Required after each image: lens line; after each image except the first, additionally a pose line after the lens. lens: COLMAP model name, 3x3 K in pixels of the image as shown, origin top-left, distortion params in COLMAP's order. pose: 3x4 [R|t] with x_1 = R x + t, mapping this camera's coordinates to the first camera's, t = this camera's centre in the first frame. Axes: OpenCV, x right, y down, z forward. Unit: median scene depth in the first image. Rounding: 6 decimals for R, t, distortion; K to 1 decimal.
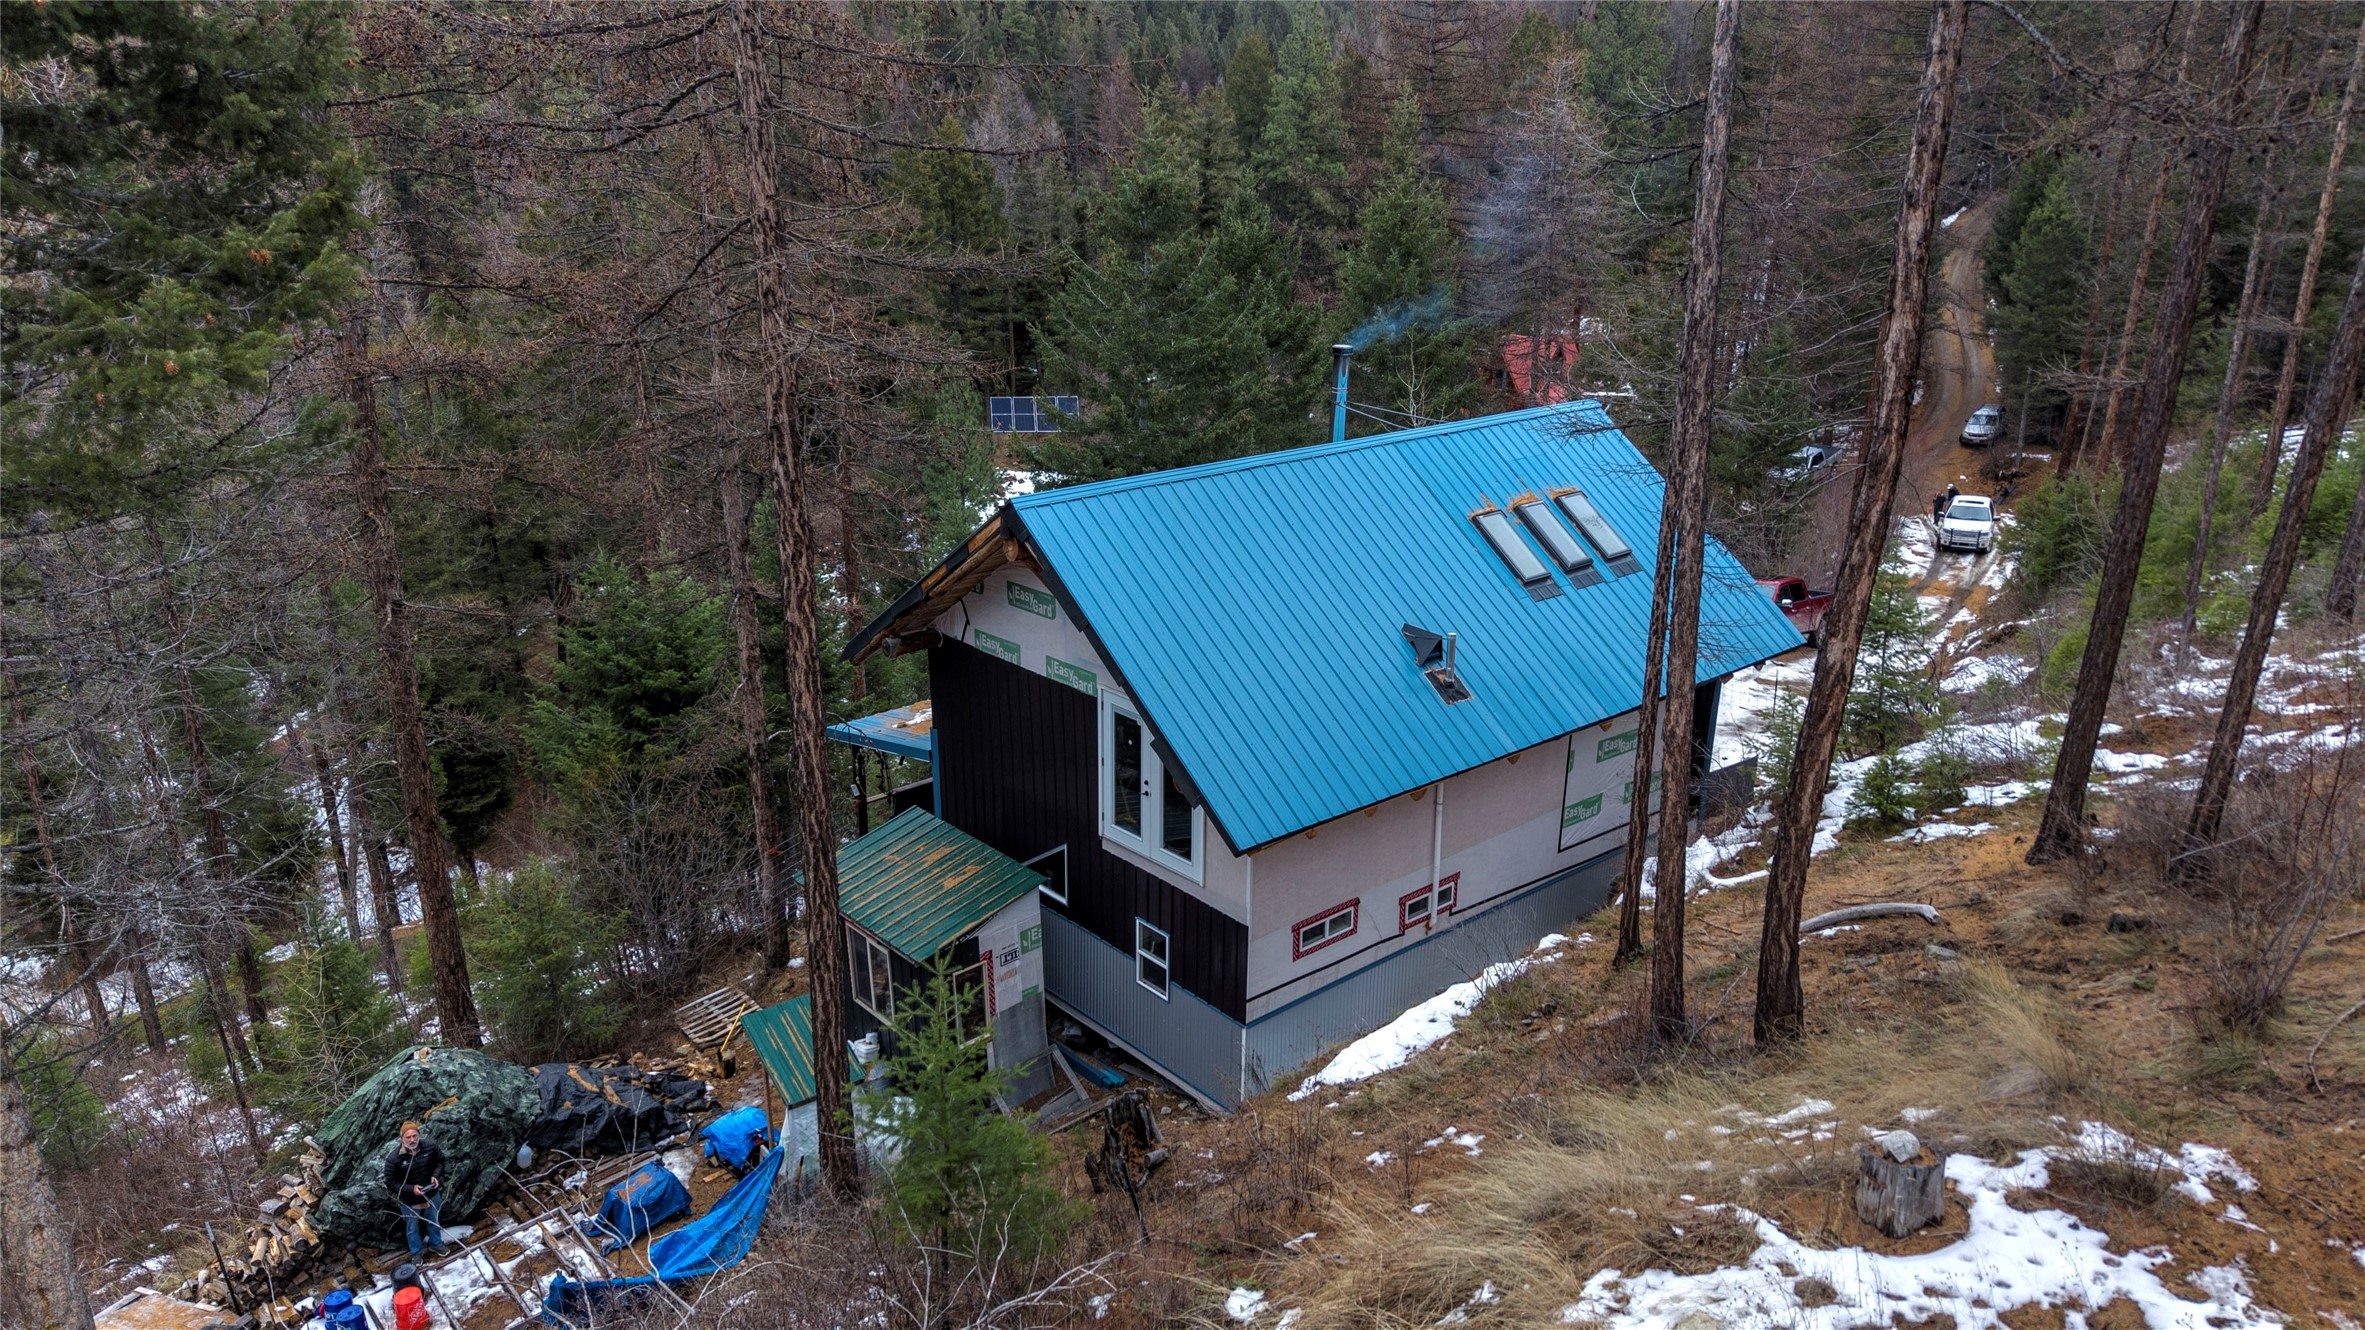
lens RADIAL K [[1566.7, 0, 1187.9], [0, 1566.7, 656.1], [0, 0, 1]] dist [0.039151, -0.044912]
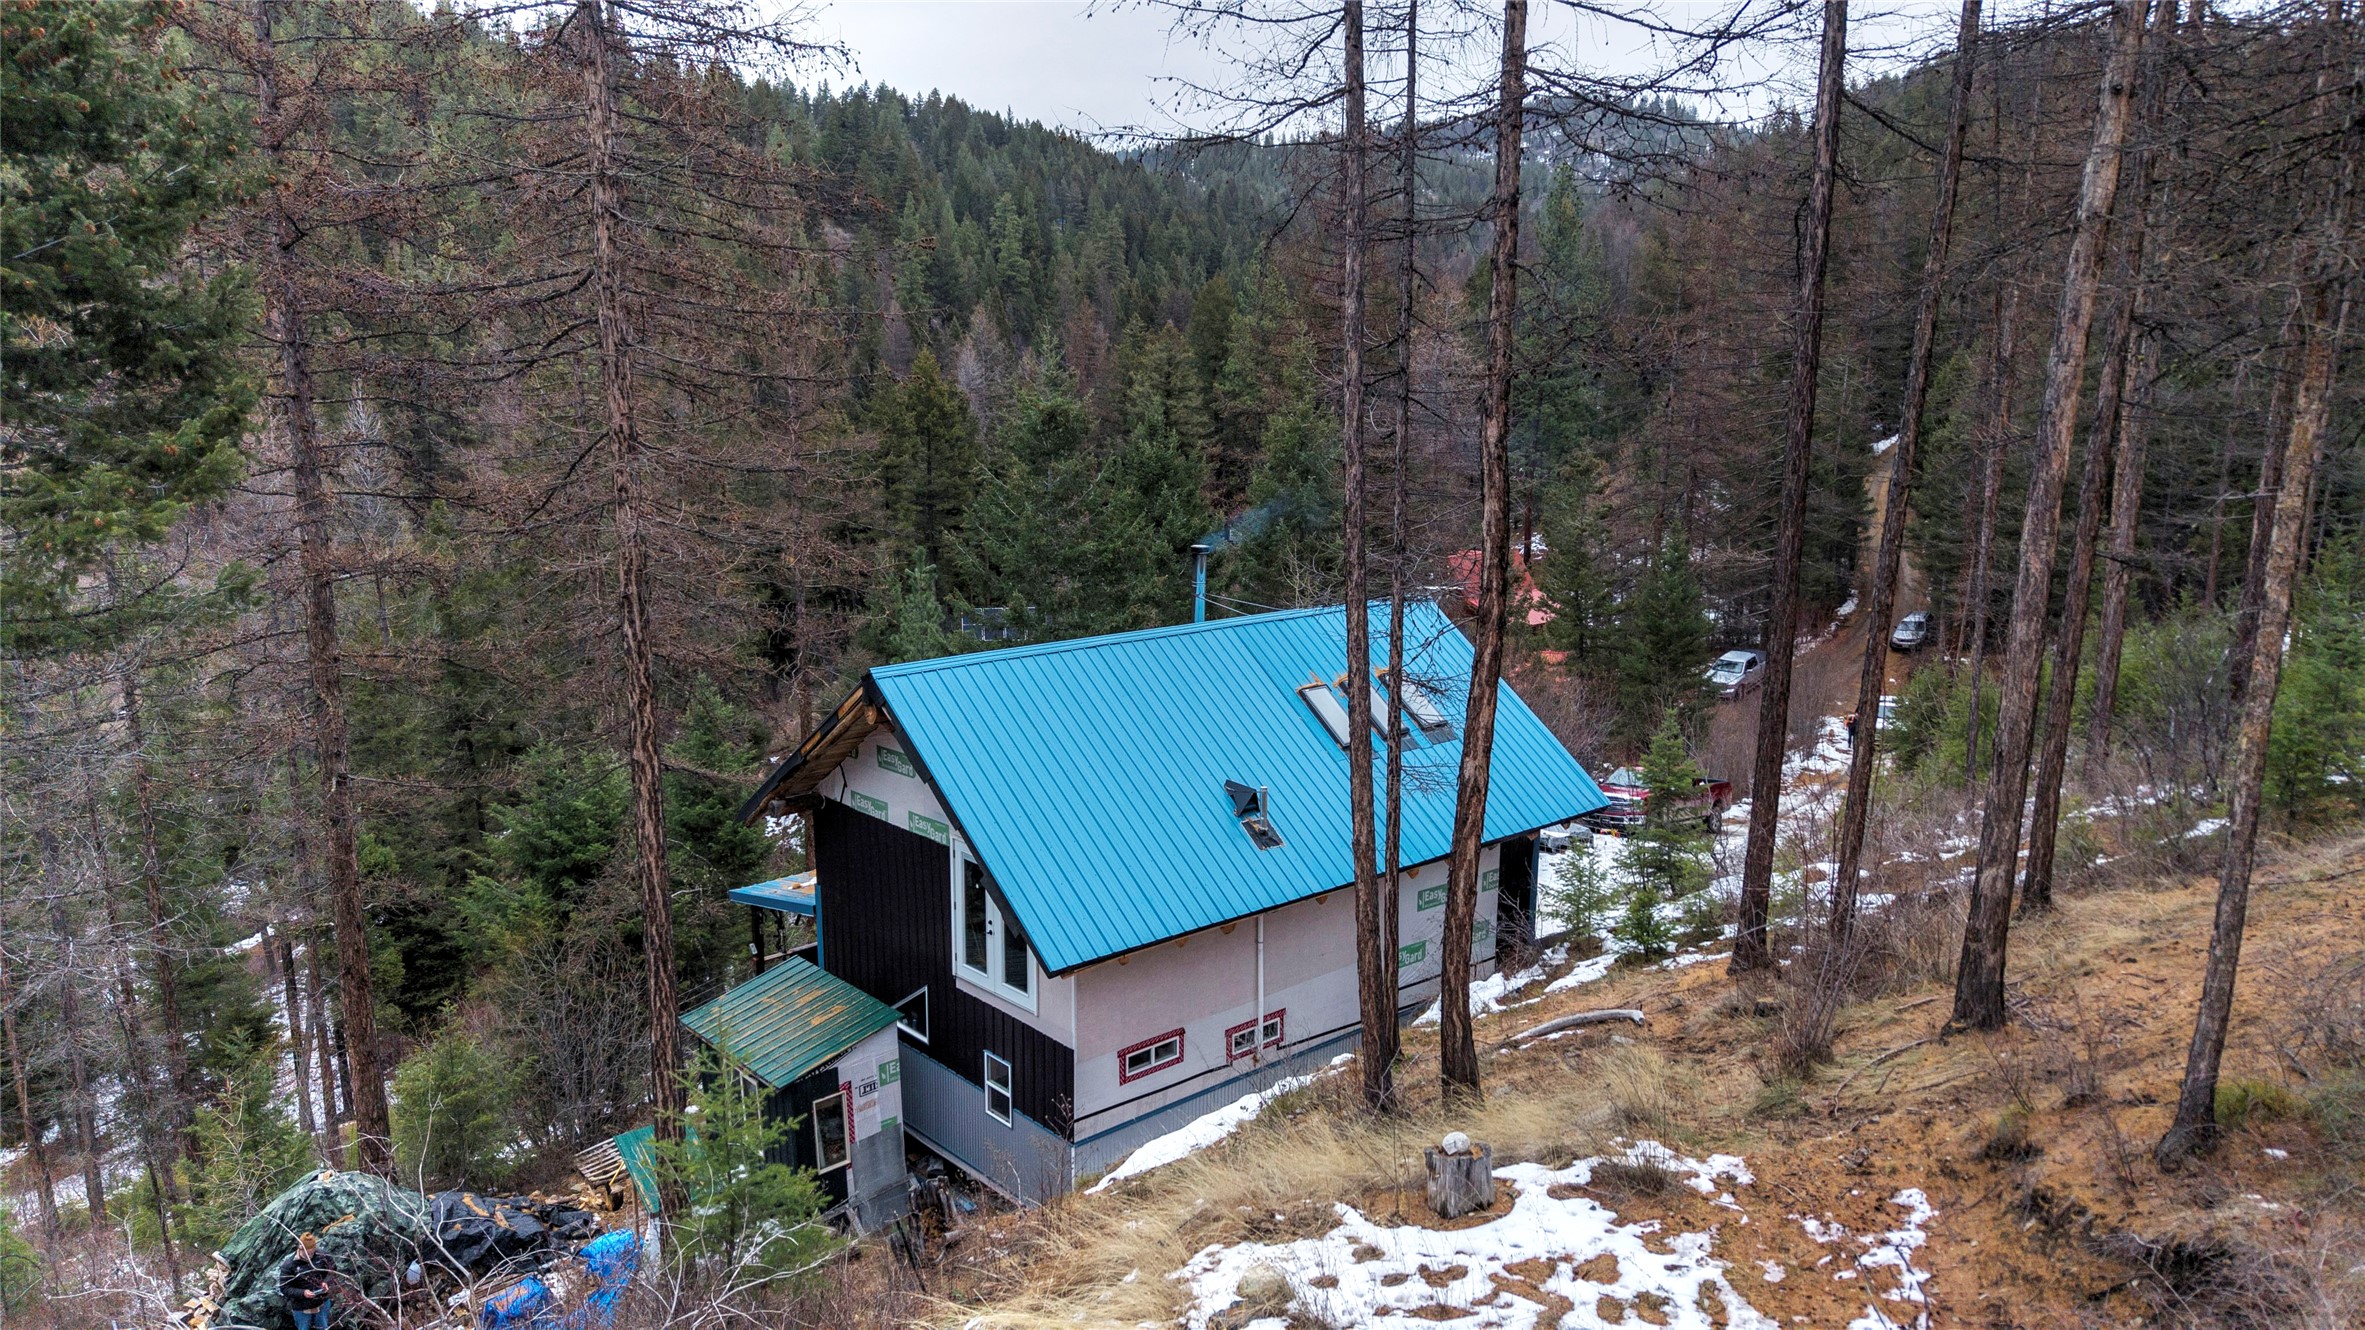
lens RADIAL K [[1566.7, 0, 1187.9], [0, 1566.7, 656.1], [0, 0, 1]] dist [0.039151, -0.044912]
pose [[0.999979, -0.006306, -0.001771, 0.119546], [0.006001, 0.990423, -0.137936, 0.048246], [0.002624, 0.137922, 0.990440, -0.138974]]
